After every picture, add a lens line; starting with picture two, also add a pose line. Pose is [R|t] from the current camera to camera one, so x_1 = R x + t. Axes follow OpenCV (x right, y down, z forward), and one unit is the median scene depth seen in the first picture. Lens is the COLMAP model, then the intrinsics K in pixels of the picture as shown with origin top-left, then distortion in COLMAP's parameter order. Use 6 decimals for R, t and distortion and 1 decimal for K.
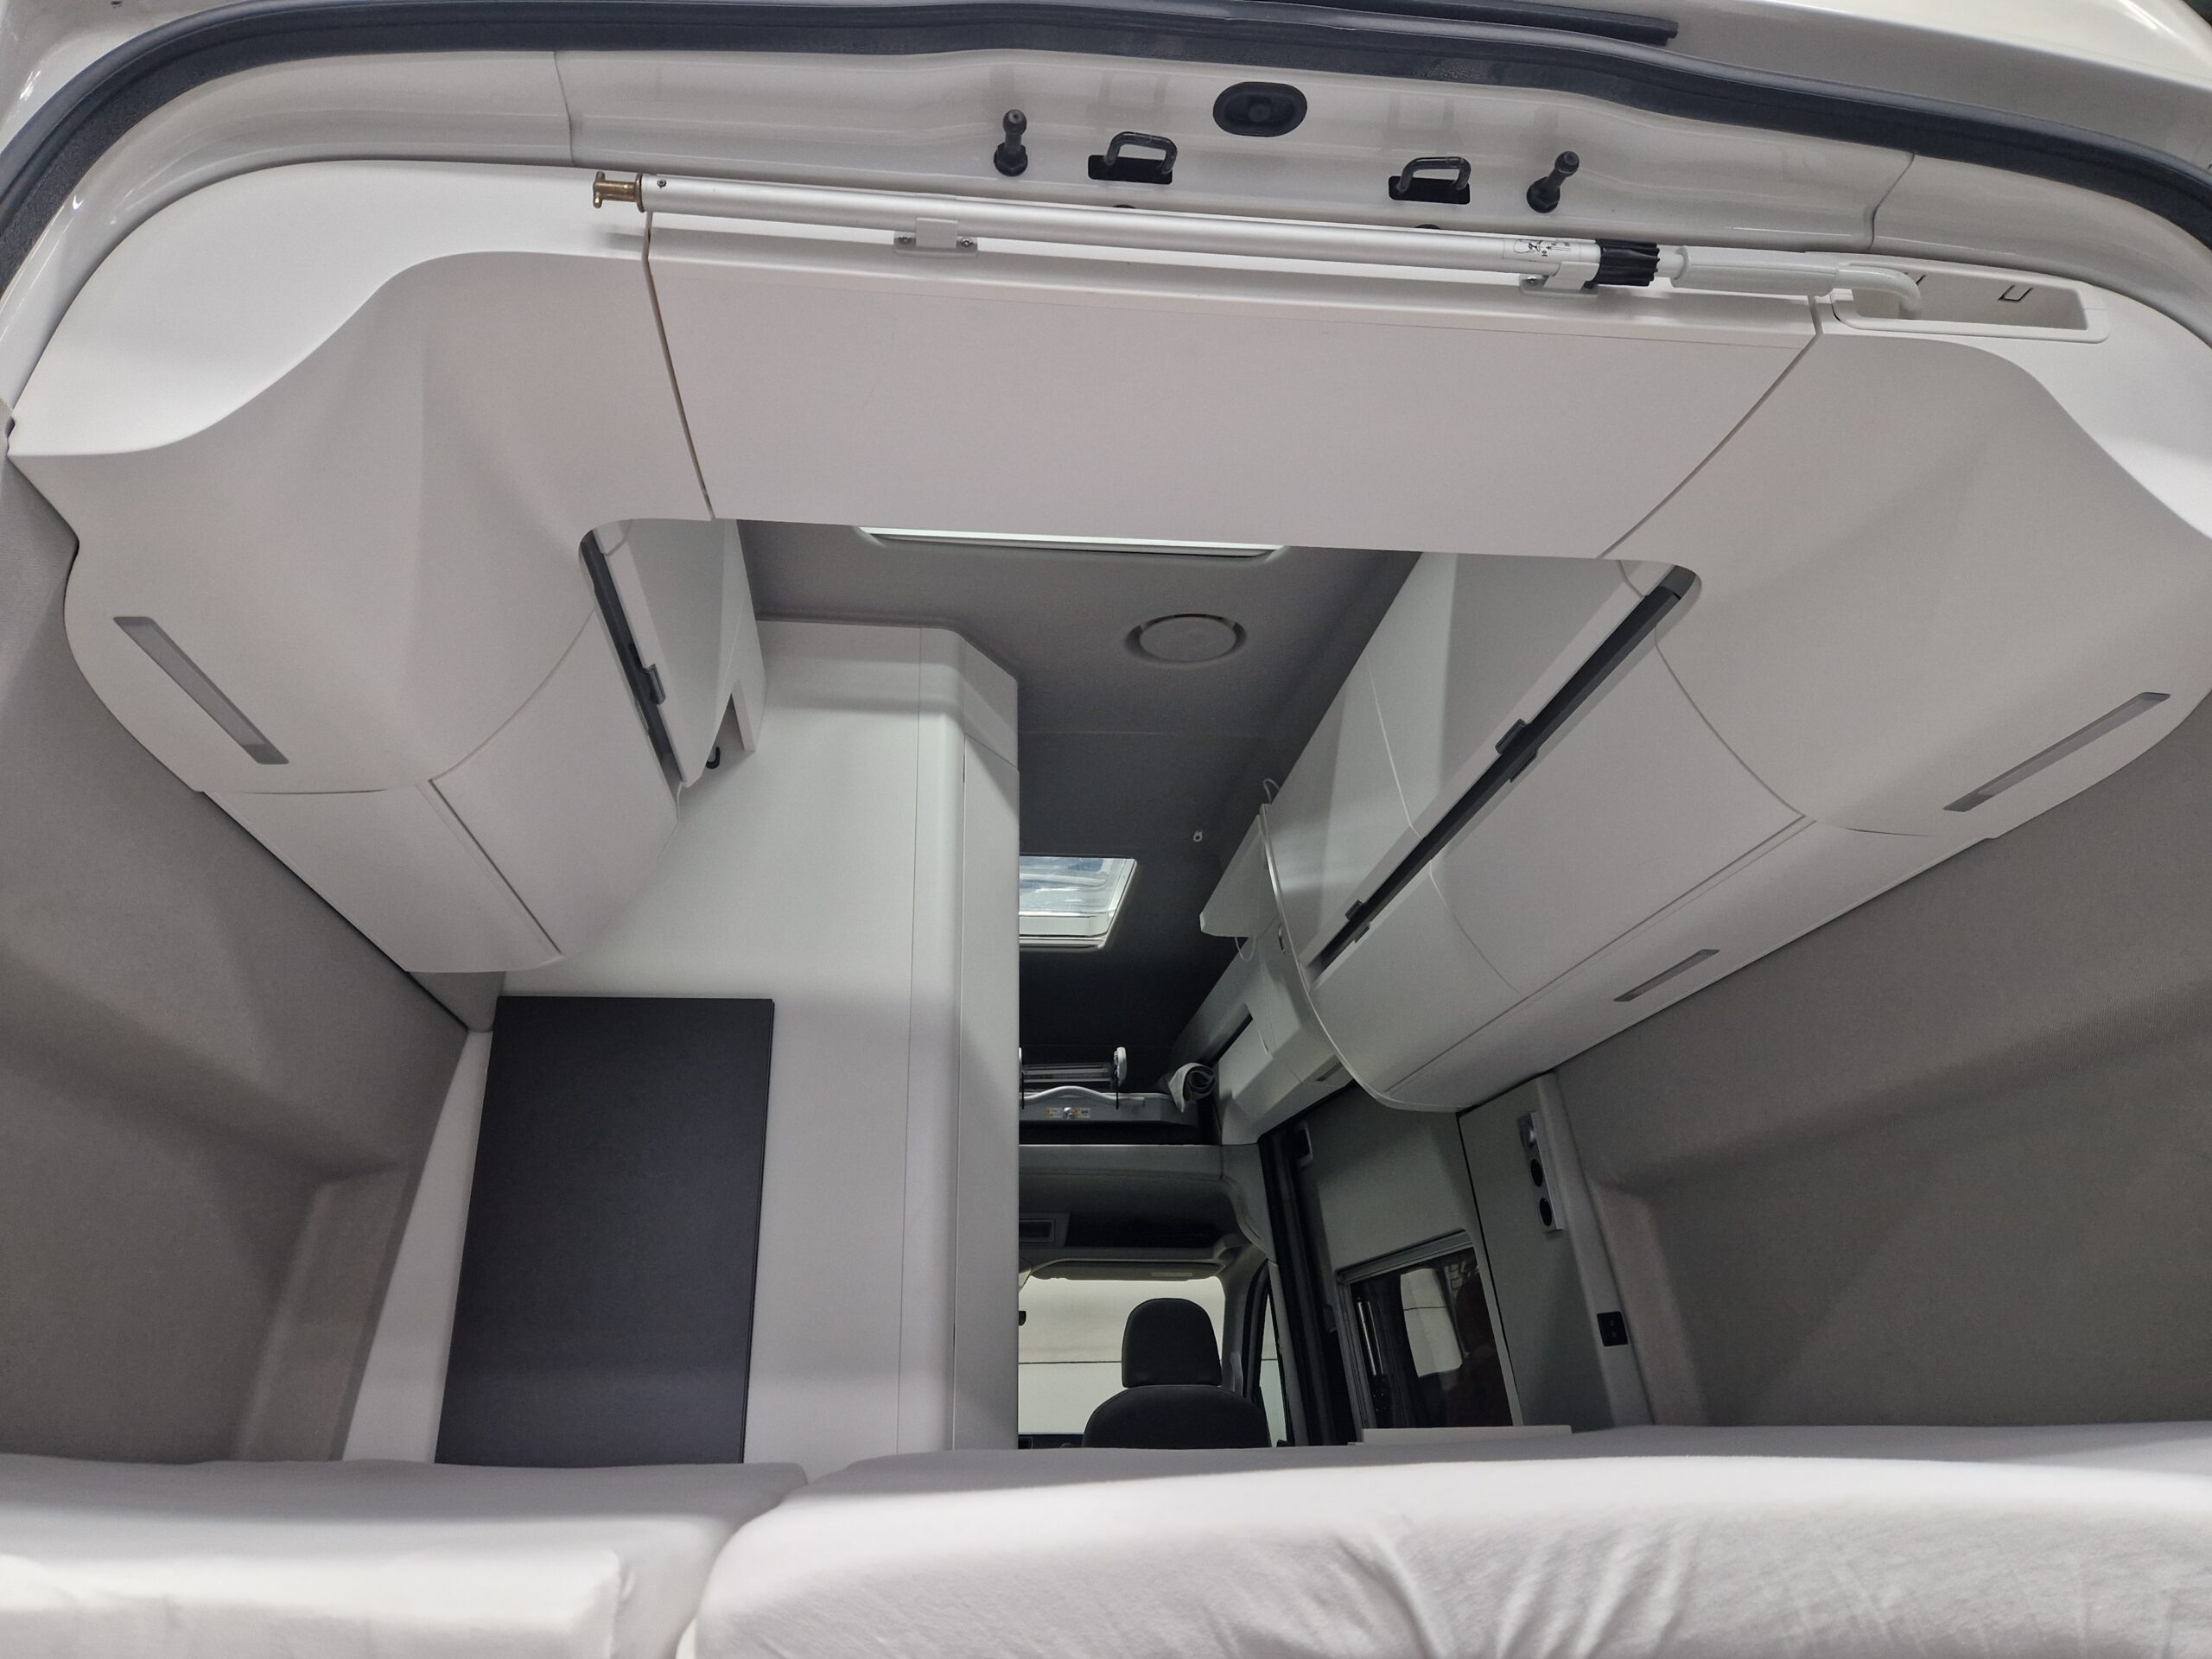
lens RADIAL K [[1629.4, 0, 1099.9], [0, 1629.4, 796.6], [0, 0, 1]] dist [0.098807, -0.097206]
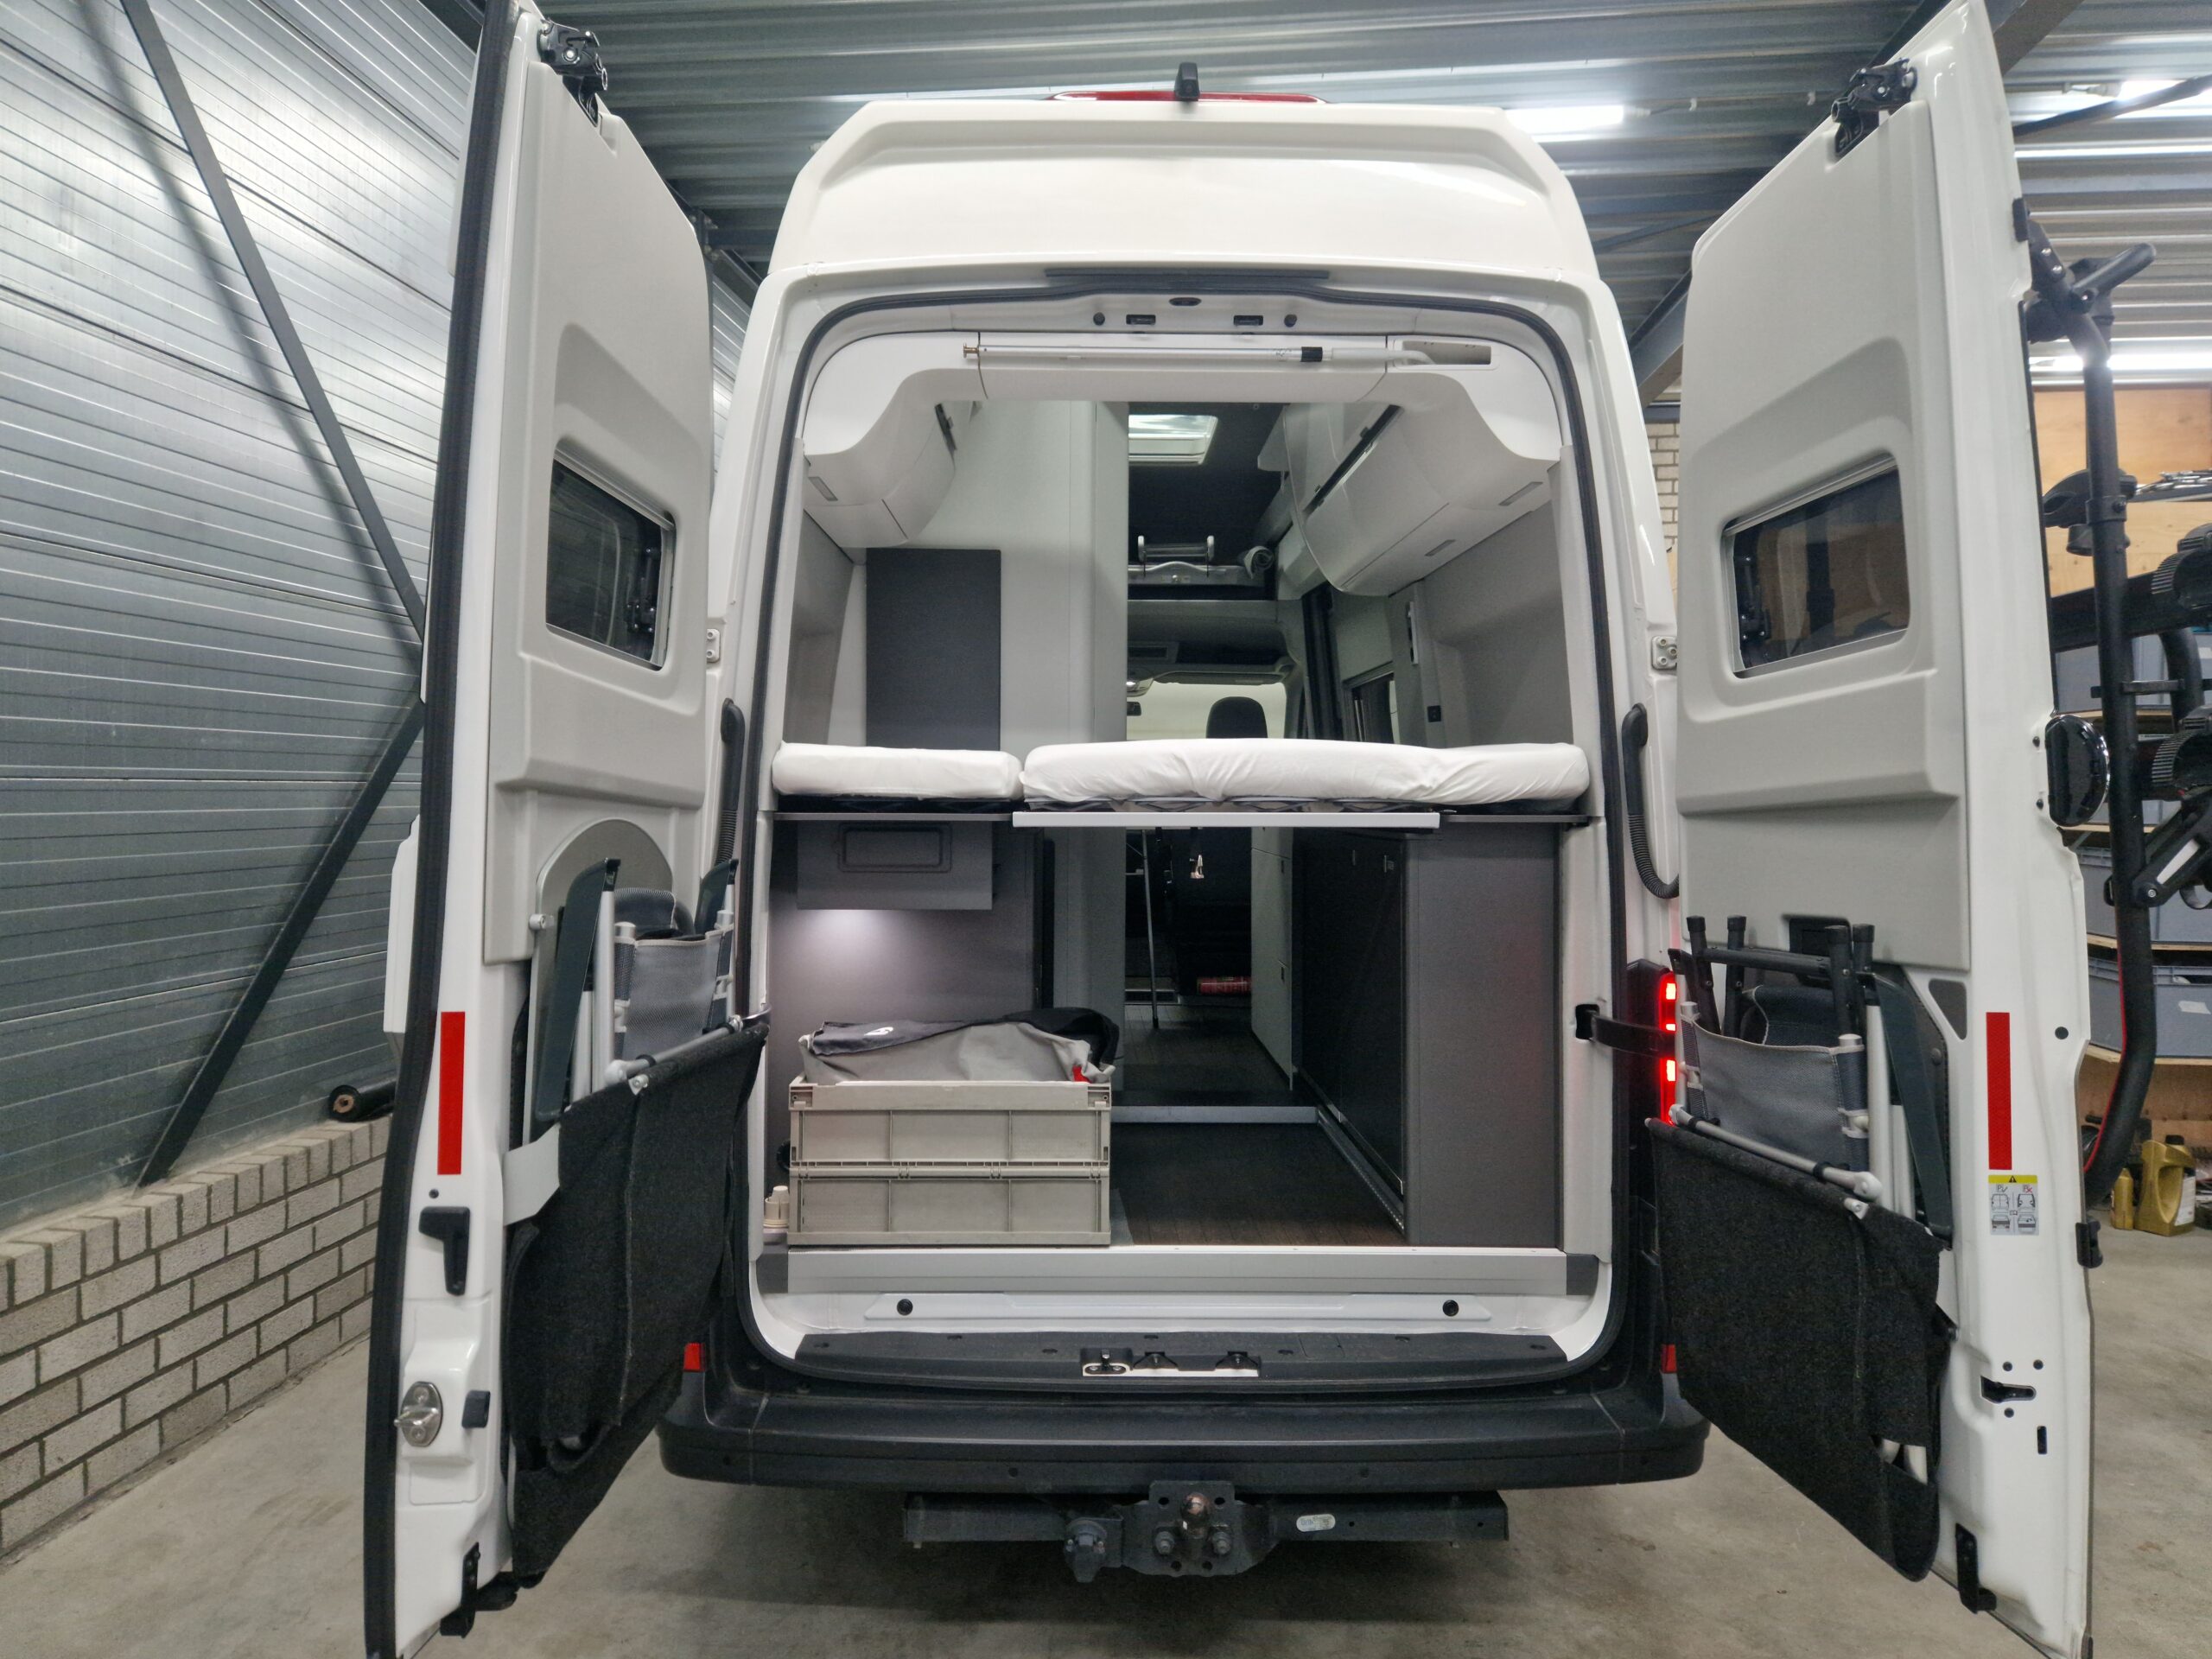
lens RADIAL K [[1629.4, 0, 1099.9], [0, 1629.4, 796.6], [0, 0, 1]] dist [0.098807, -0.097206]
pose [[0.995382, 0.020526, -0.093776, 0.086737], [0.013861, 0.935906, 0.351977, -0.228293], [0.094990, -0.351651, 0.931299, -0.729643]]
